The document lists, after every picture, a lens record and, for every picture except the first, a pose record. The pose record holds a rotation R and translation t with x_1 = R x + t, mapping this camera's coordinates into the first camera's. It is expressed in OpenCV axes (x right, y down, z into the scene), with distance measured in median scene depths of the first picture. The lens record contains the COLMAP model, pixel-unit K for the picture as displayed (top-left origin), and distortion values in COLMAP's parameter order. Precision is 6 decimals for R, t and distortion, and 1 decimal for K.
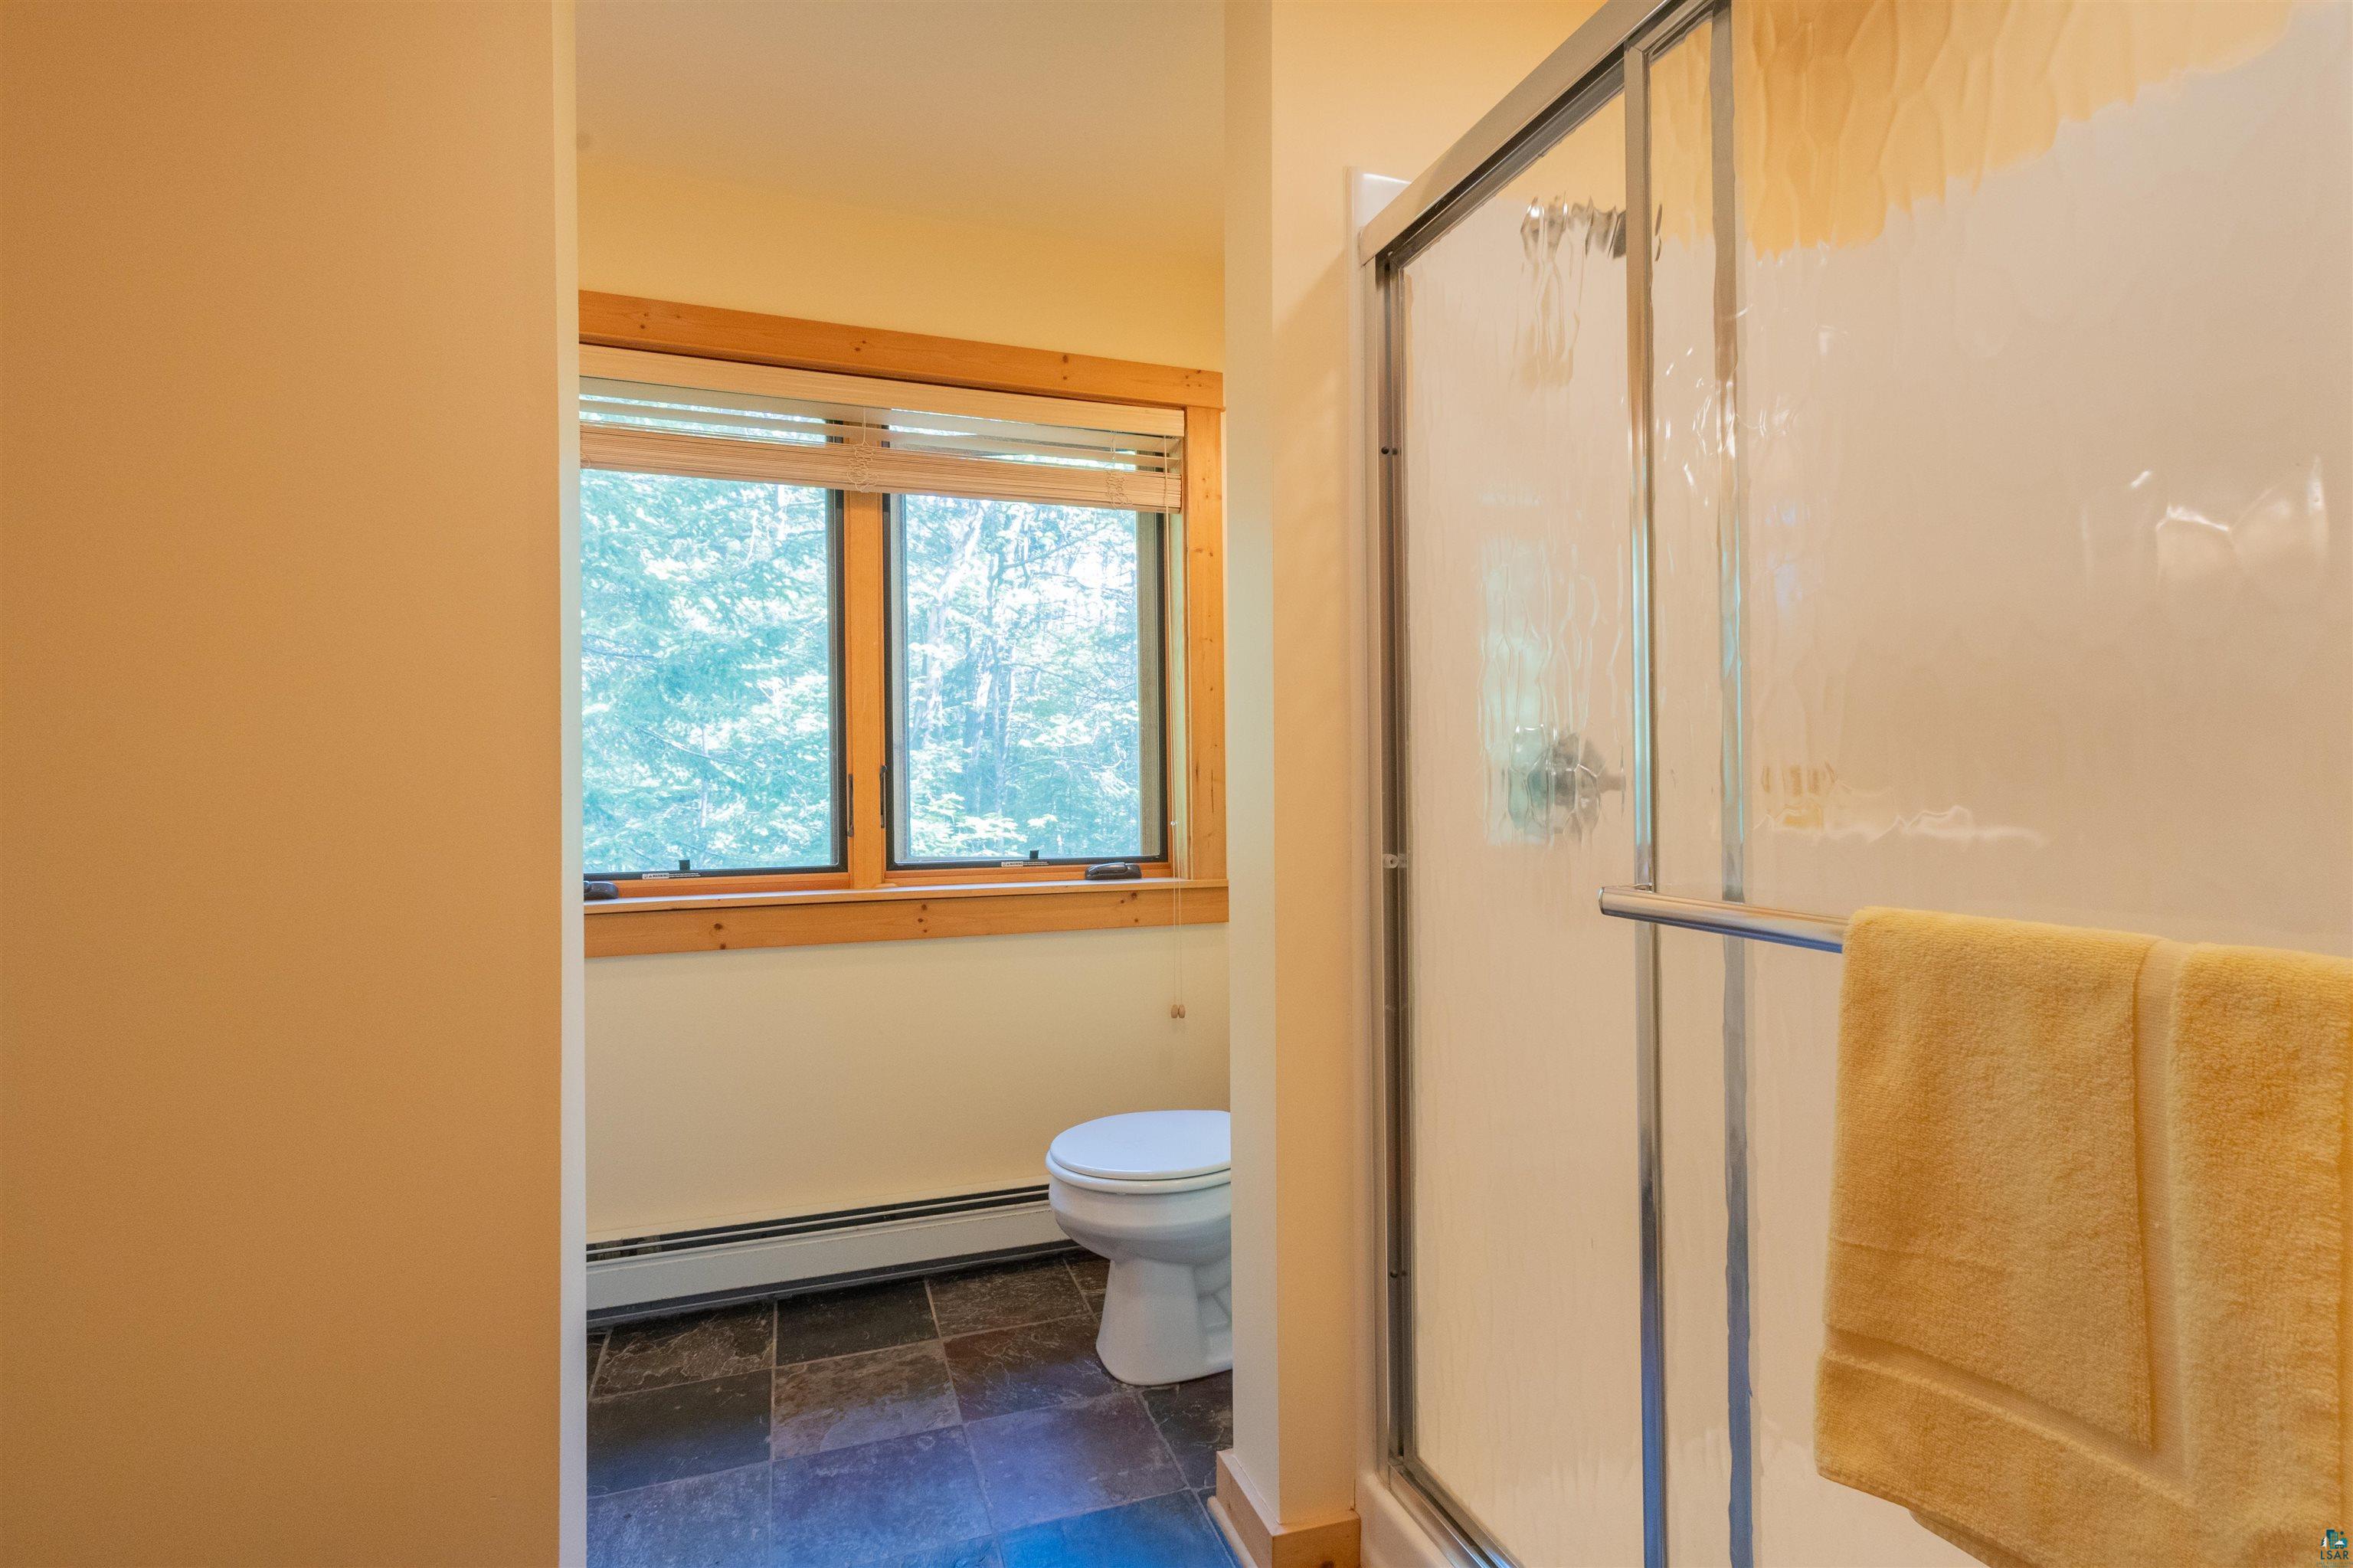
lens RADIAL K [[1163.3, 0, 1174.2], [0, 1163.3, 740.7], [0, 0, 1]] dist [-0.021421, 0.000330]
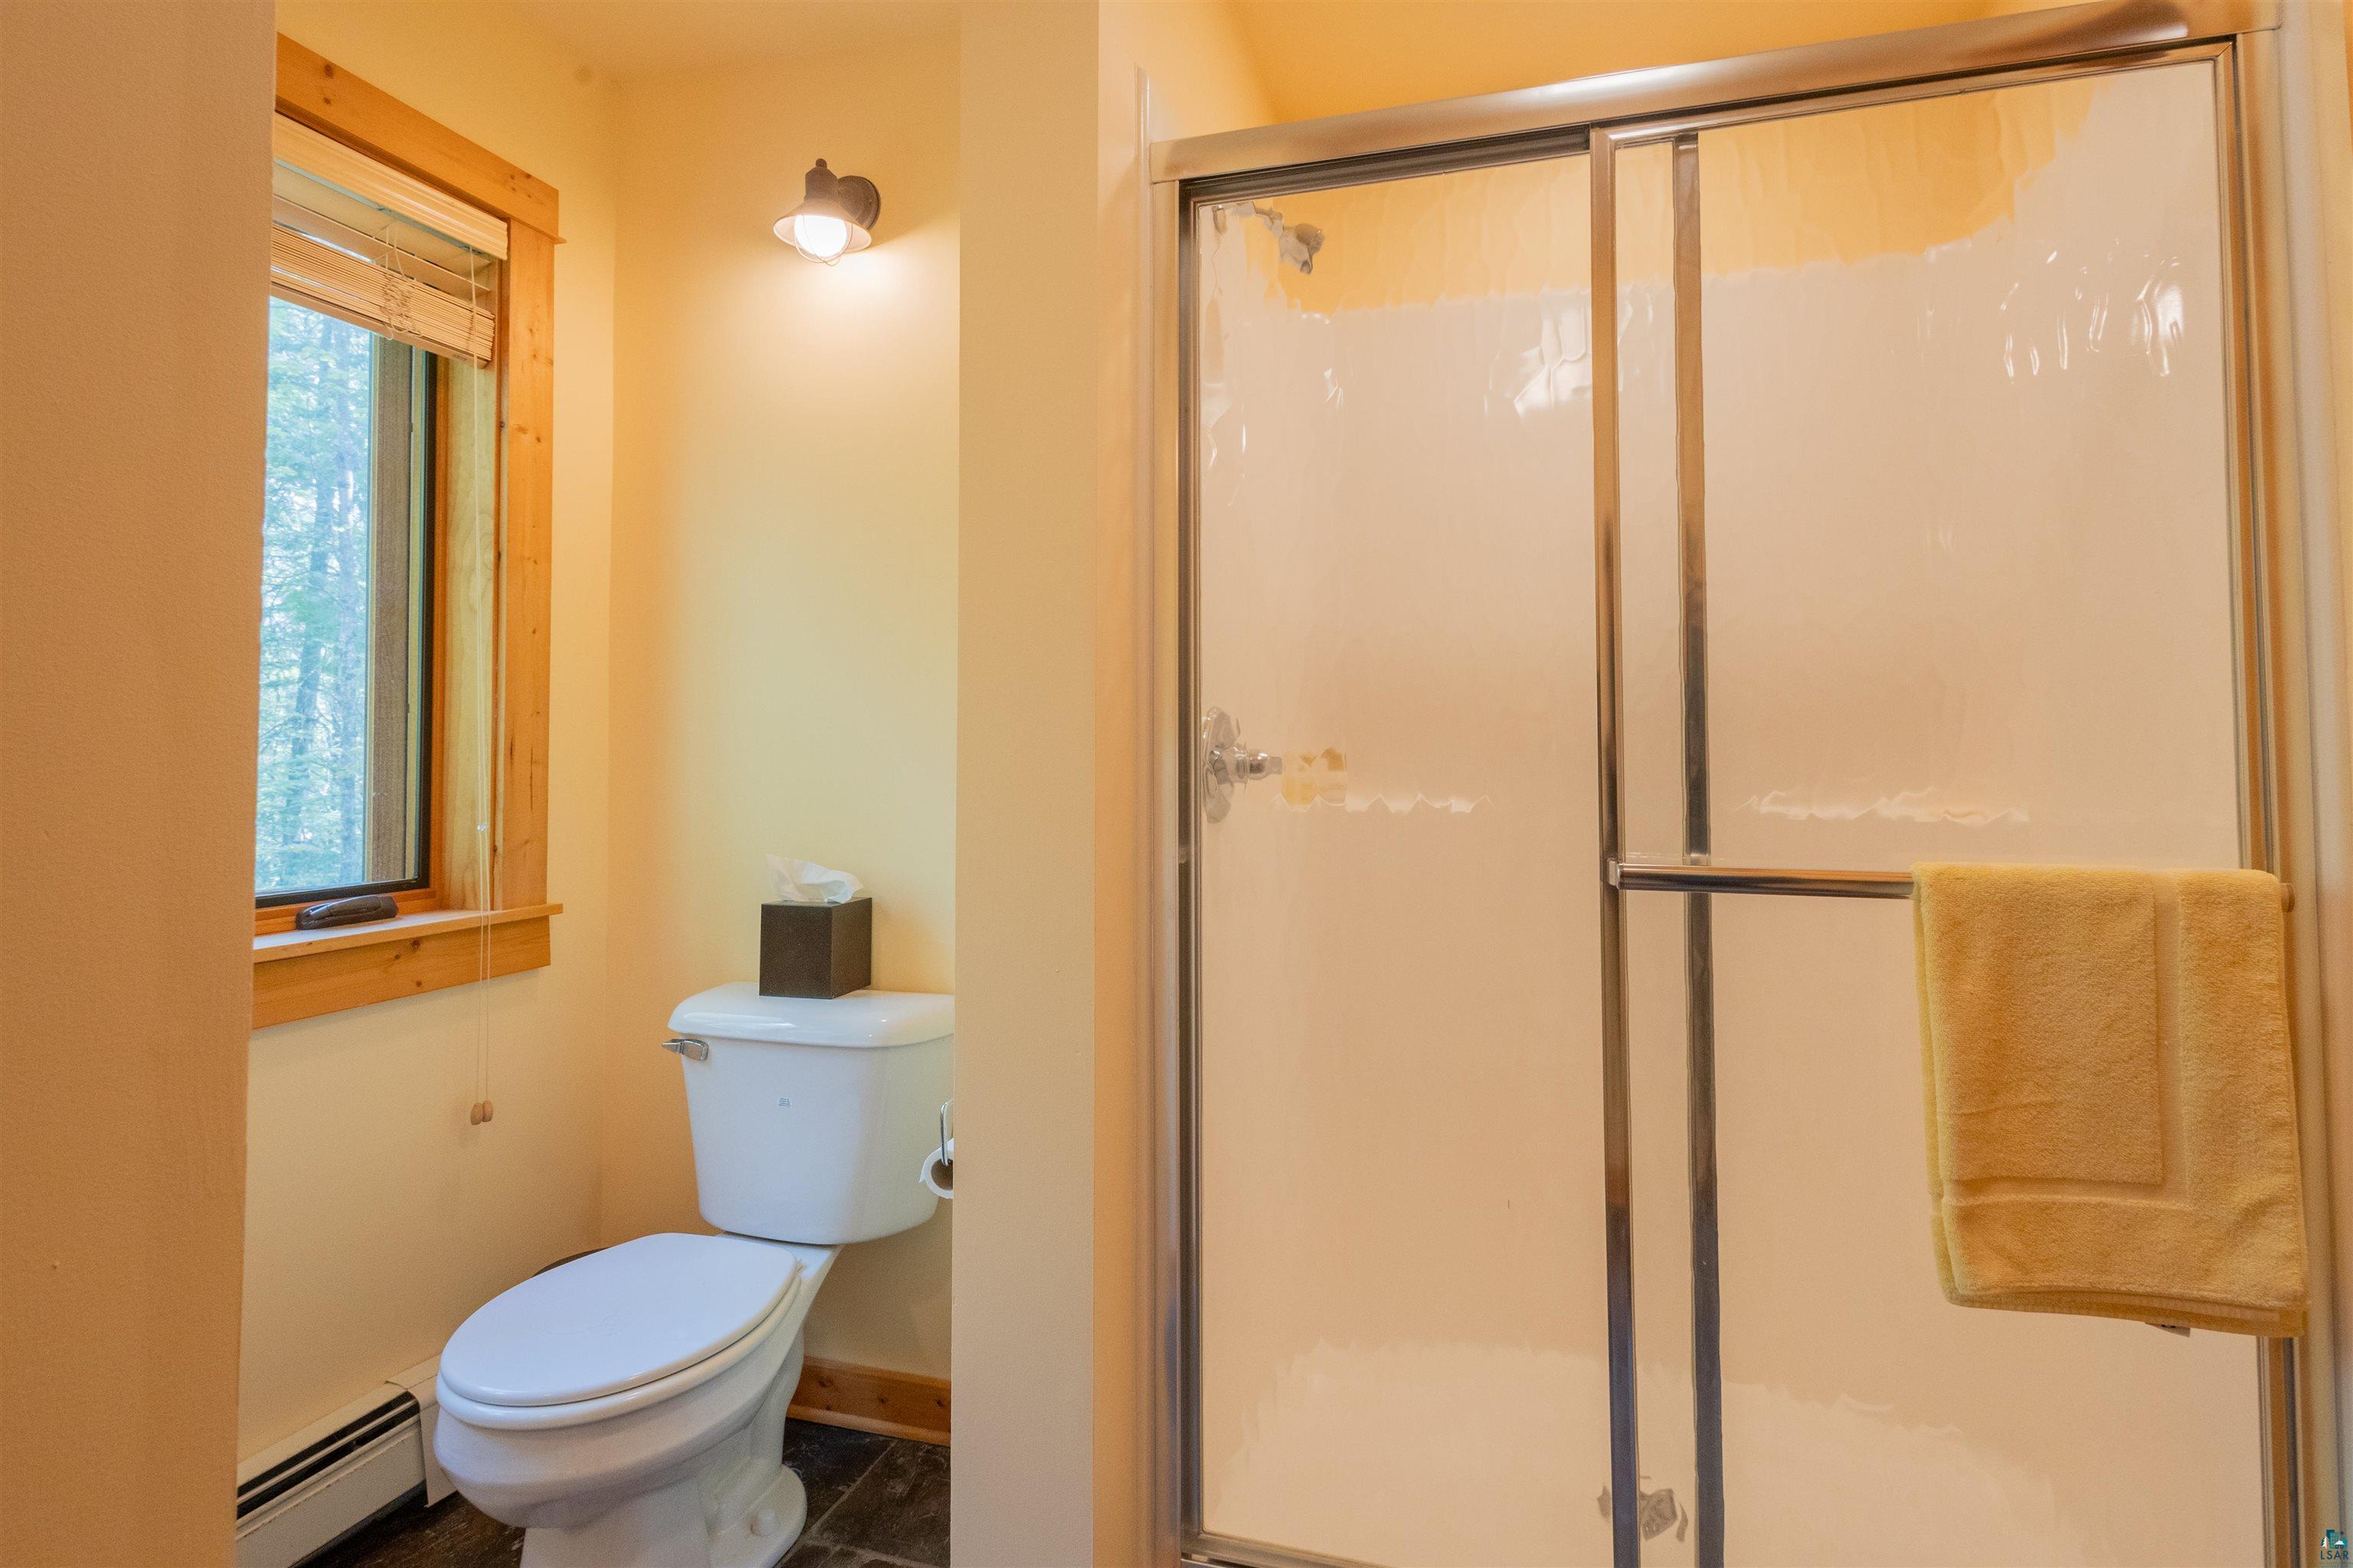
lens RADIAL K [[1154.6, 0, 1176.4], [0, 1154.6, 682.1], [0, 0, 1]] dist [0.001830, -0.000192]
pose [[0.563912, 0.053119, 0.824125, -1.112756], [-0.030153, 0.998588, -0.043732, 0.015649], [-0.825284, -0.000188, 0.564718, 1.016254]]
